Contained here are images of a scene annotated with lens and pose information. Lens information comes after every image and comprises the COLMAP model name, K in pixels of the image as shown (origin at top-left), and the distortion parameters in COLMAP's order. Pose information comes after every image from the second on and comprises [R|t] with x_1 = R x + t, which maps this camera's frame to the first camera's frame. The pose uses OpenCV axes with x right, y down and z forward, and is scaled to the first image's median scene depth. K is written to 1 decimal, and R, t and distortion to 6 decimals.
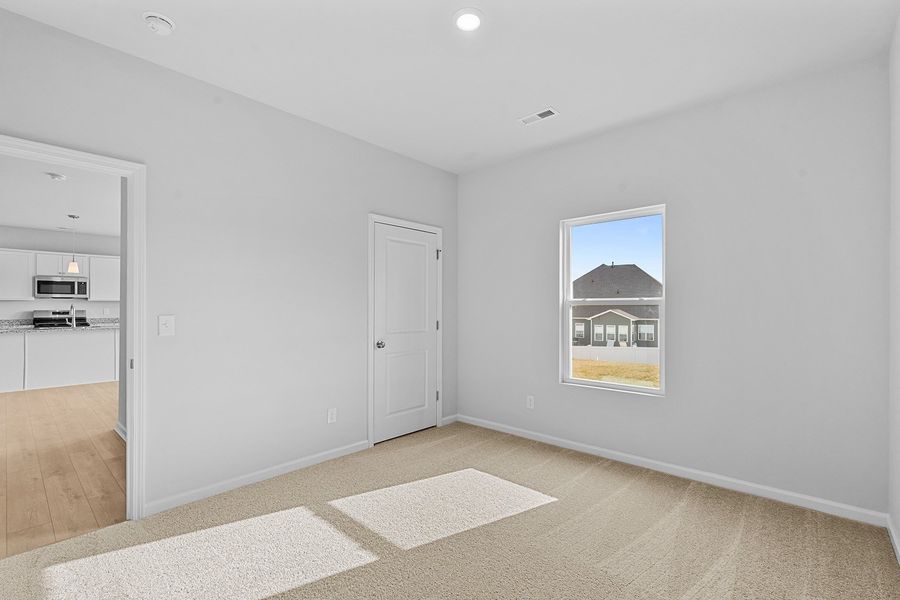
lens RADIAL K [[407.3, 0, 452.0], [0, 407.3, 299.9], [0, 0, 1]] dist [-0.003283, -0.000555]
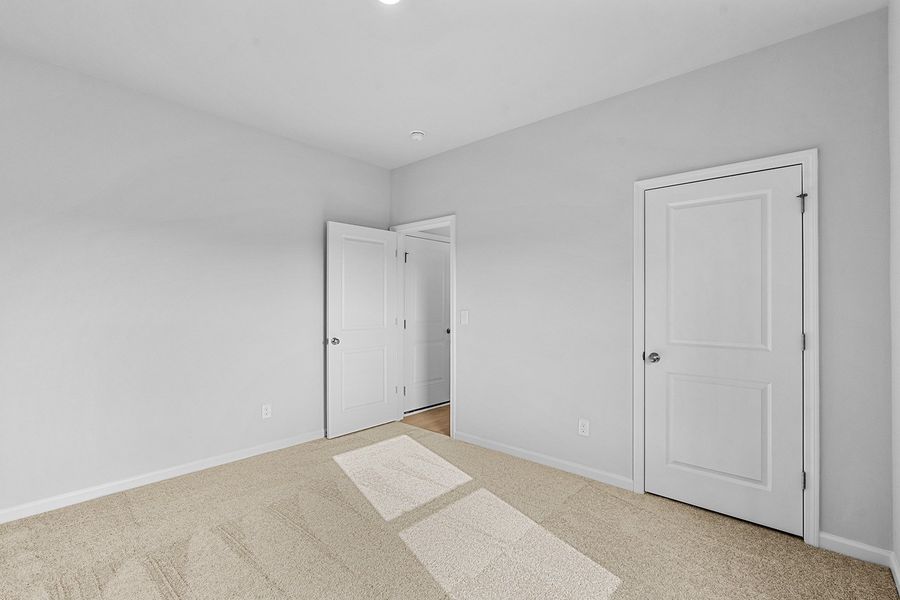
lens RADIAL K [[407.3, 0, 452.0], [0, 407.3, 299.9], [0, 0, 1]] dist [-0.003283, -0.000555]
pose [[0.013284, -0.009675, -0.999865, 0.540751], [0.014247, 0.999854, -0.009485, 0.008547], [0.999810, -0.014120, 0.013420, 0.641477]]
